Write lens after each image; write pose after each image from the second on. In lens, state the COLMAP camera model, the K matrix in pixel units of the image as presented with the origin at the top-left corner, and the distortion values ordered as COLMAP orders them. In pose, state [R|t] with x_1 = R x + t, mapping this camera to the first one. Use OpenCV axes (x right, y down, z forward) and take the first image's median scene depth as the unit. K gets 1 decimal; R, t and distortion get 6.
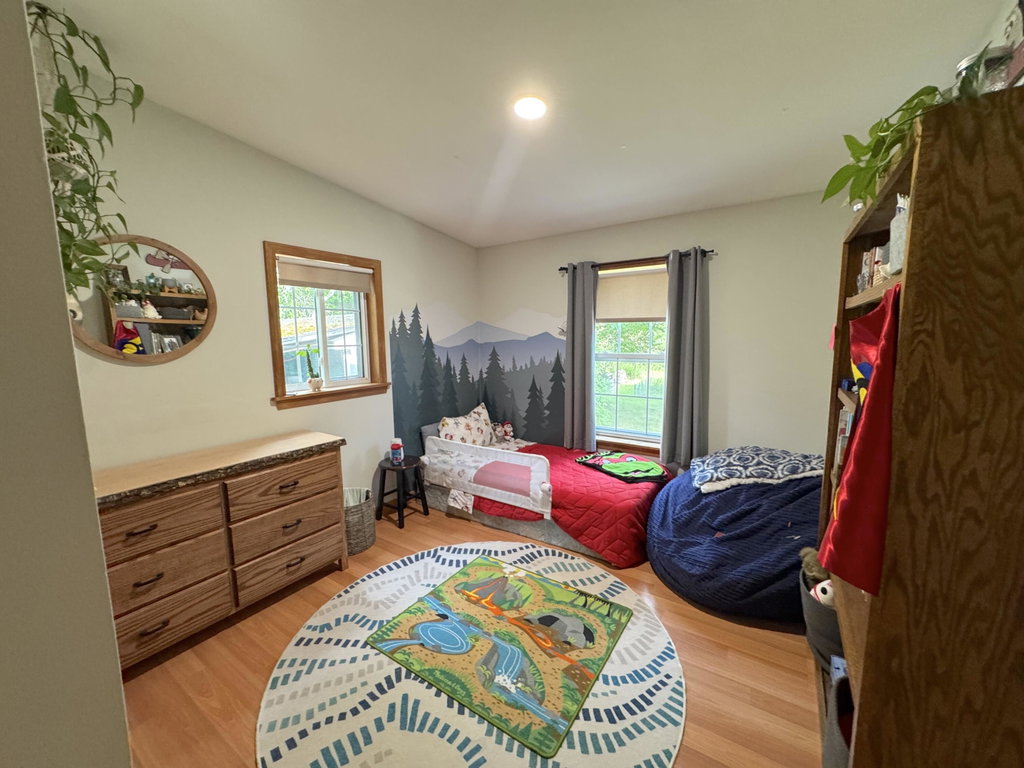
lens RADIAL K [[408.3, 0, 514.0], [0, 408.3, 383.0], [0, 0, 1]] dist [-0.000854, -0.000140]
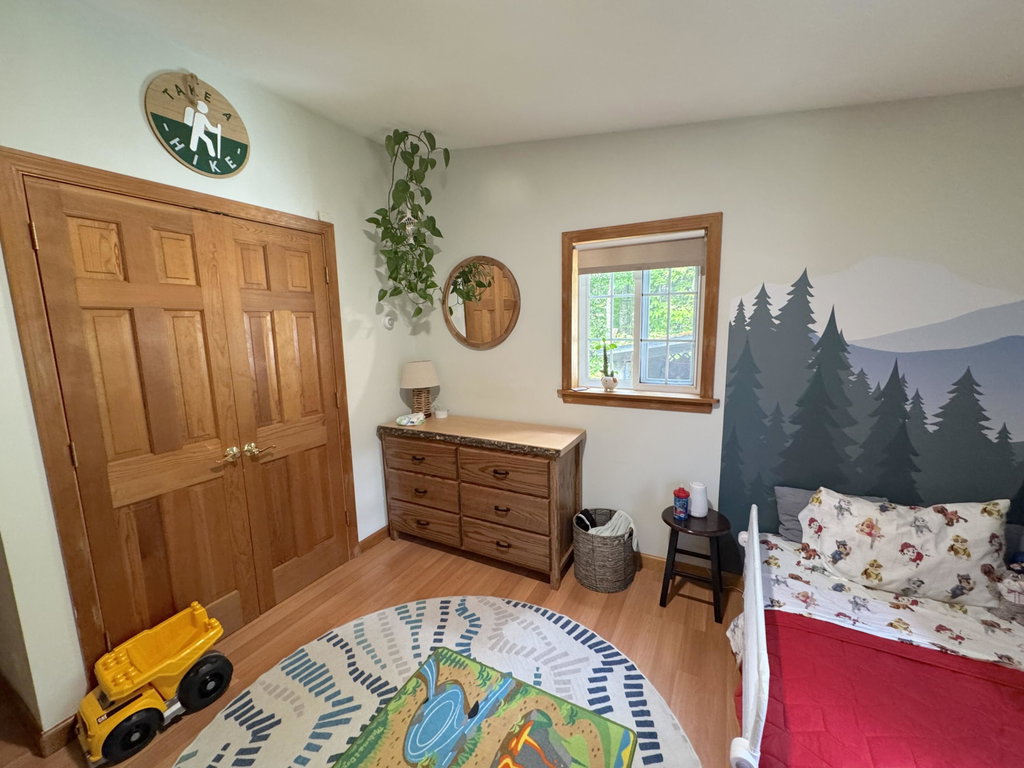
lens RADIAL K [[408.3, 0, 514.7], [0, 408.3, 384.4], [0, 0, 1]] dist [-0.000854, -0.000140]
pose [[0.095832, 0.160995, -0.982292, 0.390717], [-0.095627, 0.983758, 0.151906, -0.119709], [0.990793, 0.079376, 0.109671, 0.767909]]
